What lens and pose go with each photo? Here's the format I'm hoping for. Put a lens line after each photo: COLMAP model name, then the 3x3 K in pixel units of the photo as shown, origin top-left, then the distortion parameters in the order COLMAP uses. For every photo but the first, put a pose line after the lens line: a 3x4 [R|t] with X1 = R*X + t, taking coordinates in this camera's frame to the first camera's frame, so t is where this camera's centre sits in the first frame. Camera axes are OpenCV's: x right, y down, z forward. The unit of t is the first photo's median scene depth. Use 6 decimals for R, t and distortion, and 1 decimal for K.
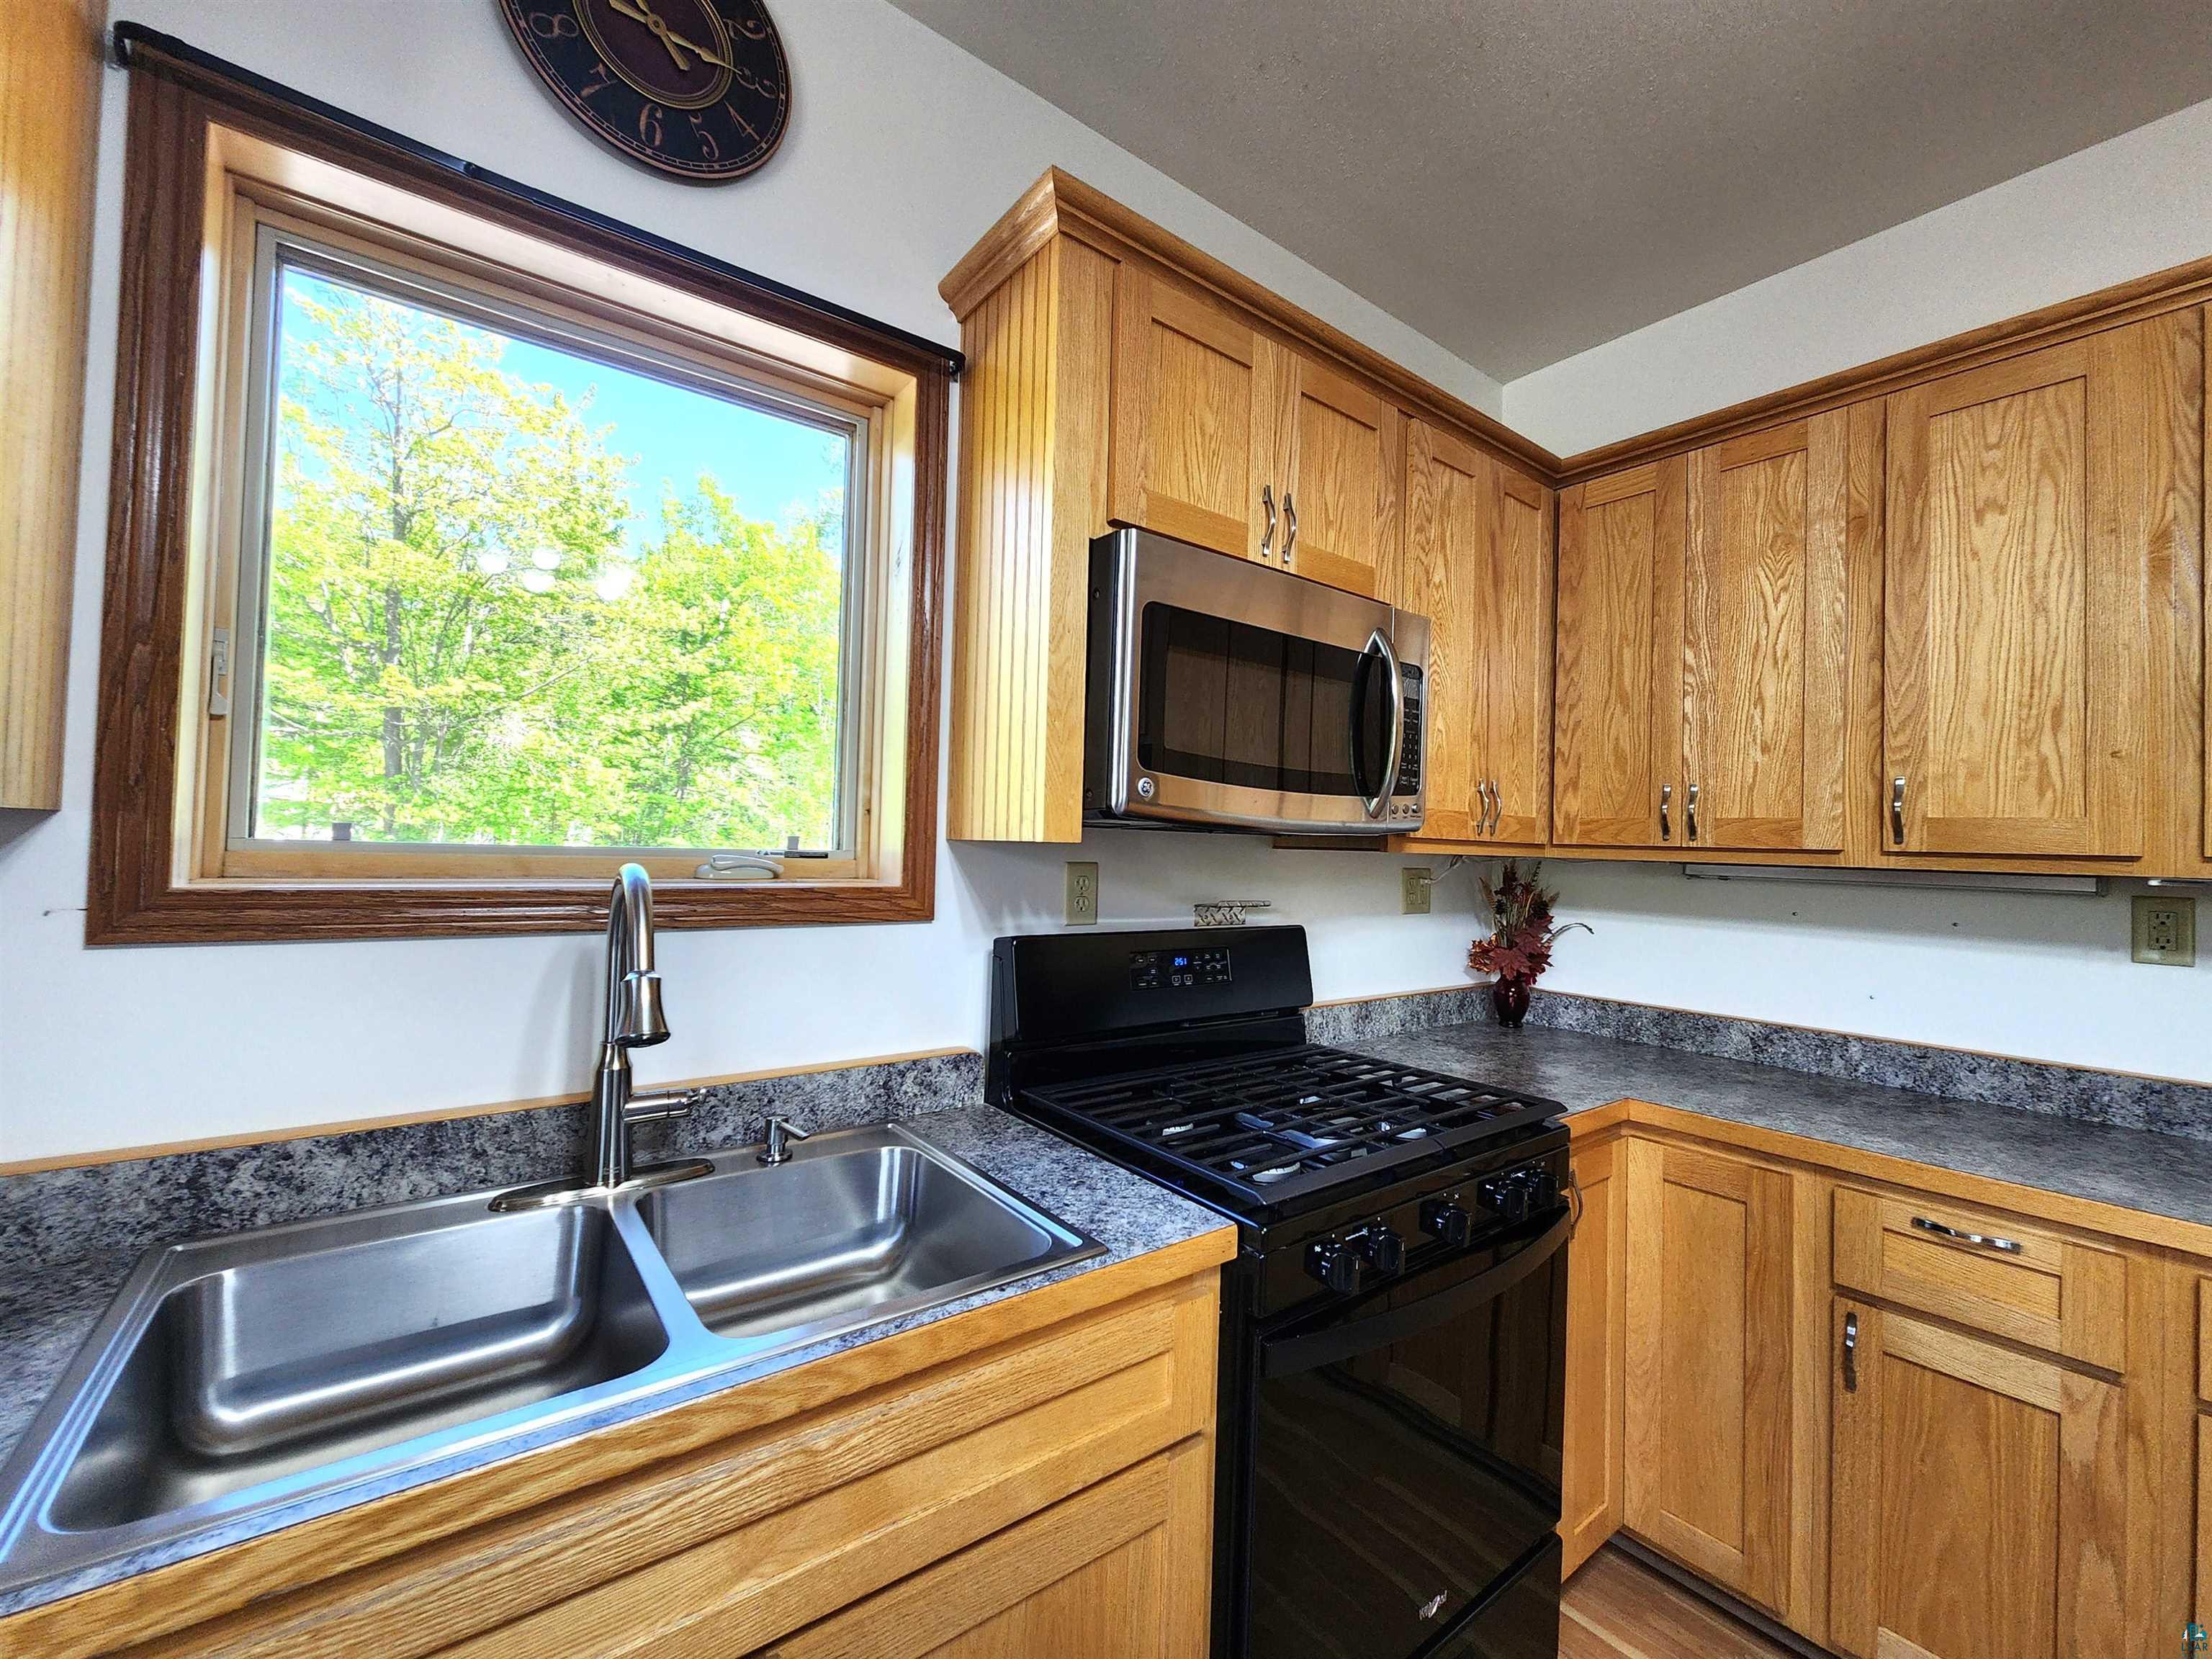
lens RADIAL K [[902.9, 0, 1106.0], [0, 902.9, 829.5], [0, 0, 1]] dist [-0.000562, 0.000784]
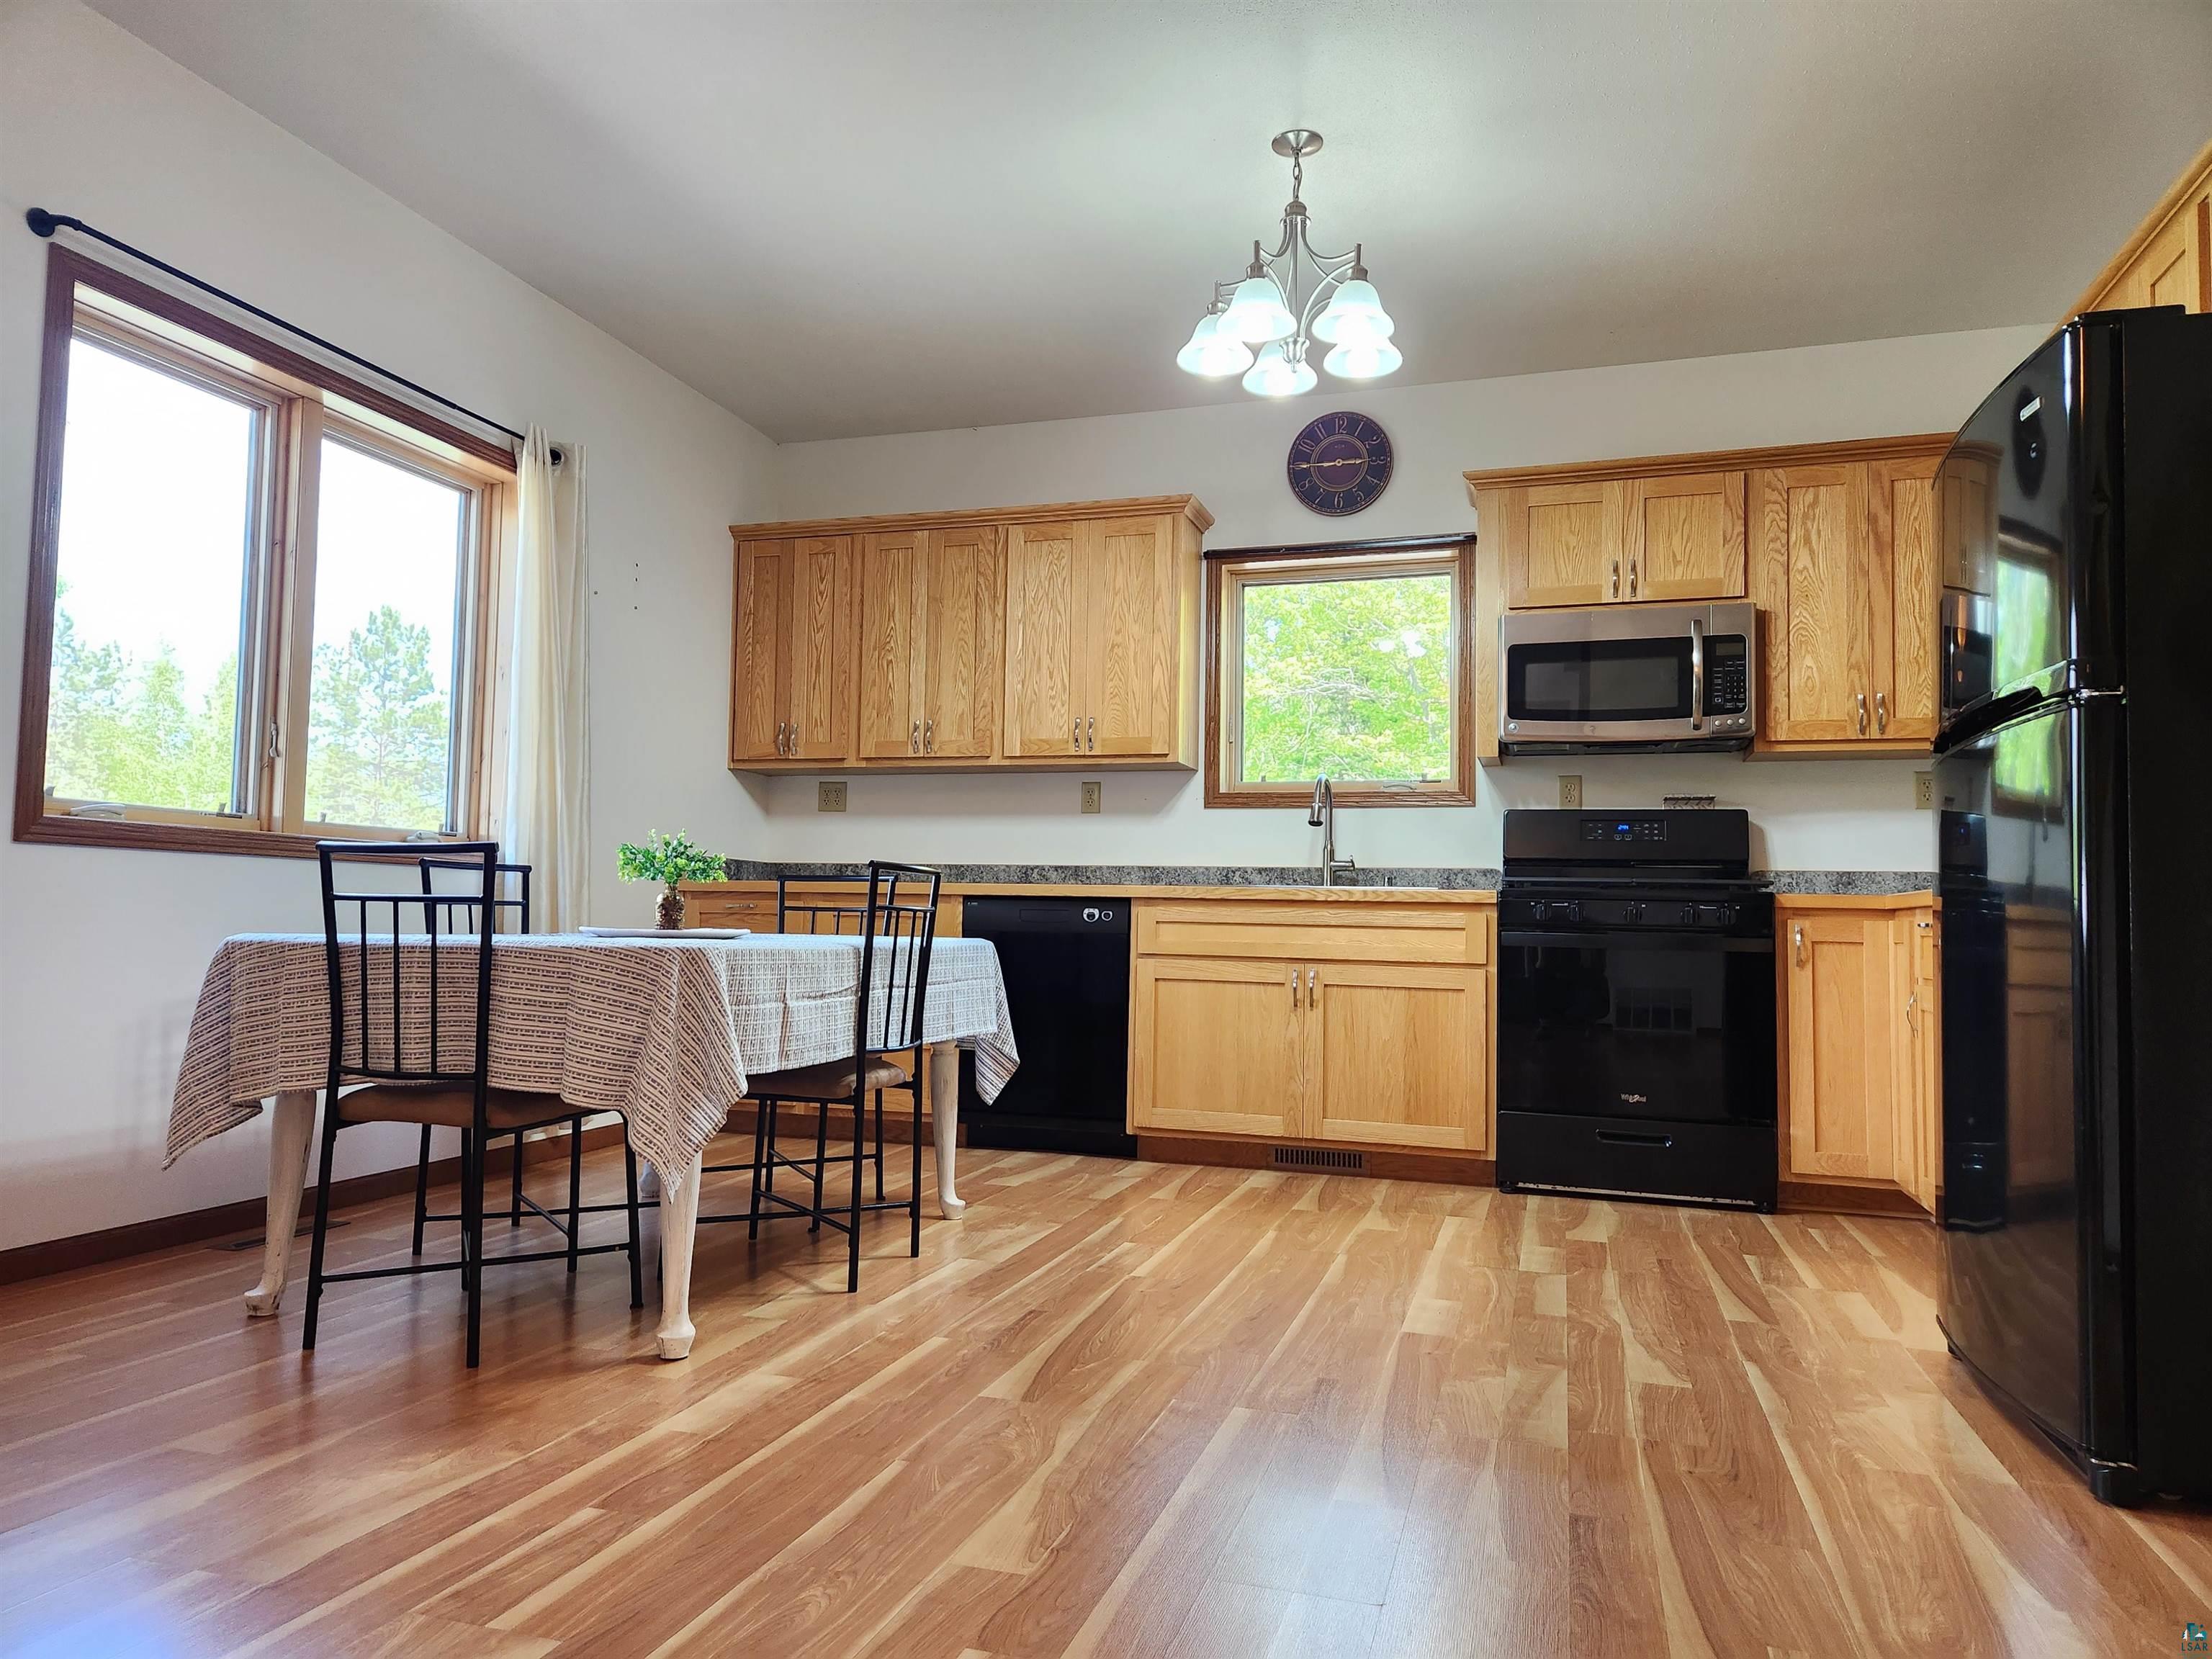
lens RADIAL K [[1459.2, 0, 1090.3], [0, 1459.2, 837.4], [0, 0, 1]] dist [0.060745, -0.002109]
pose [[0.578335, -0.064386, -0.813254, 2.280274], [0.014768, 0.997544, -0.068474, 0.439412], [0.815665, 0.027591, 0.577866, -1.867224]]
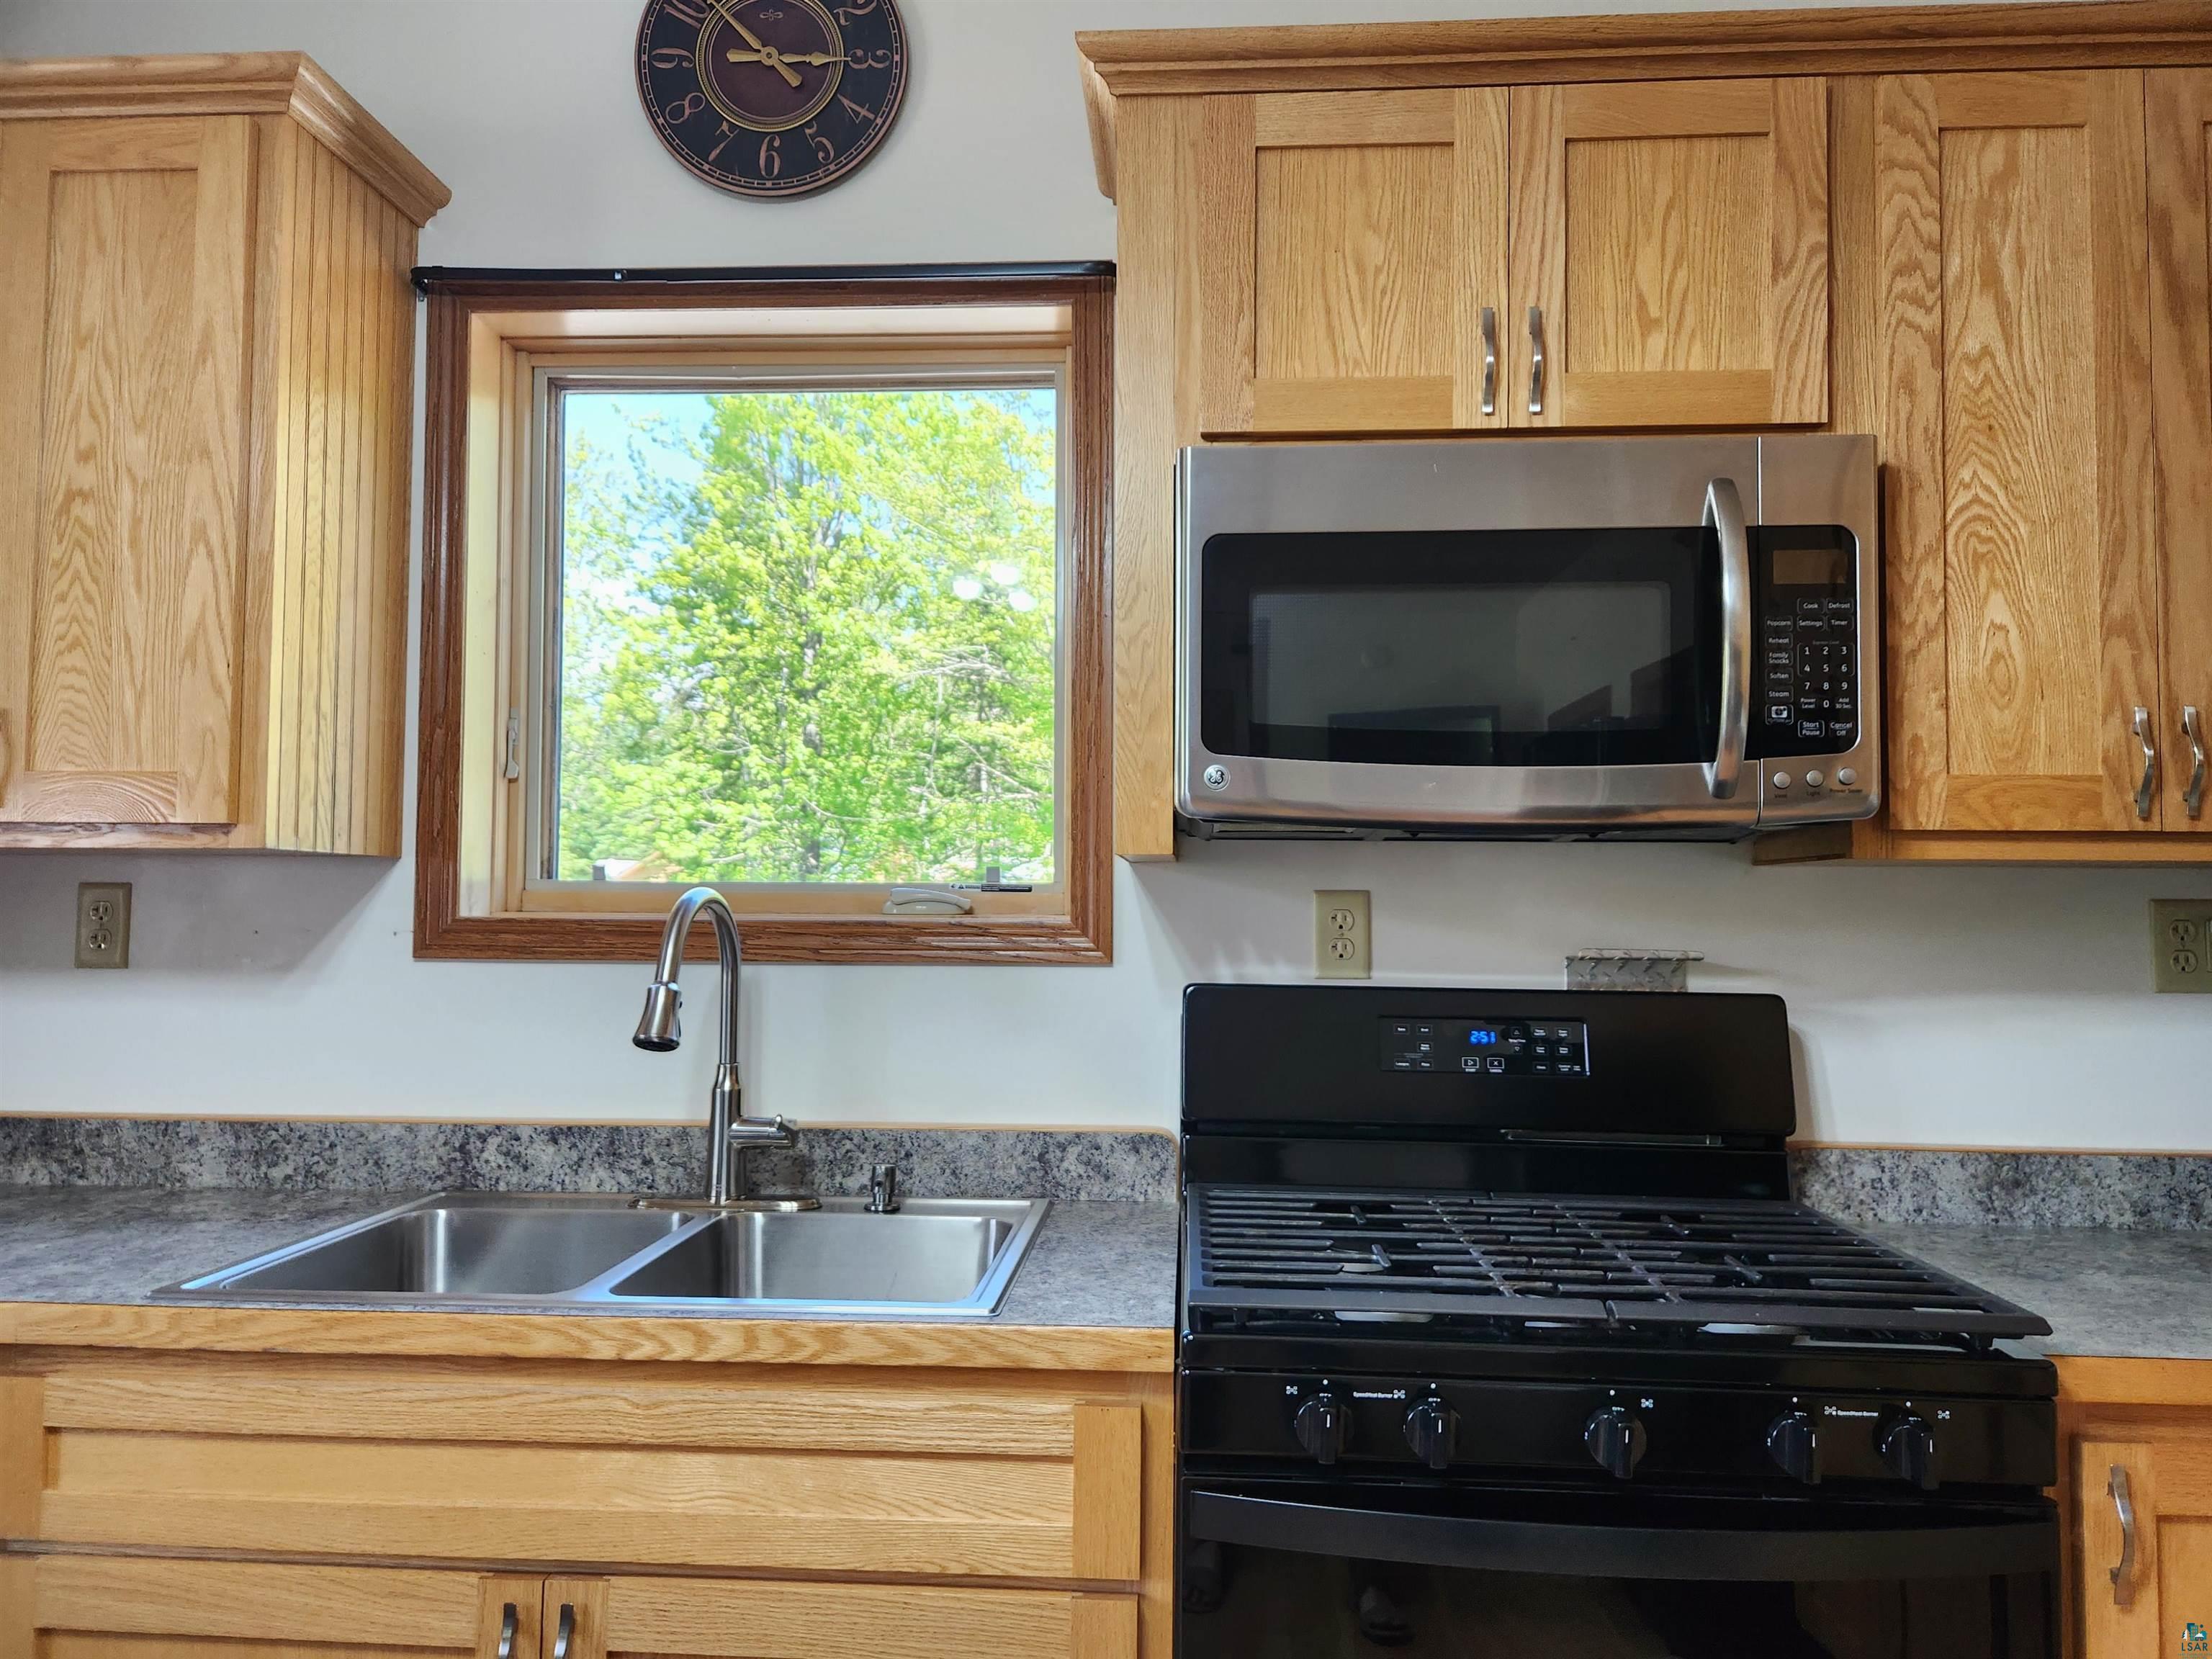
lens RADIAL K [[1496.3, 0, 1110.2], [0, 1496.3, 852.0], [0, 0, 1]] dist [0.044985, -0.003346]
pose [[0.760216, -0.048032, -0.647892, 0.761177], [0.026601, 0.998728, -0.042829, 0.065537], [0.649126, 0.015325, 0.760527, -0.018557]]
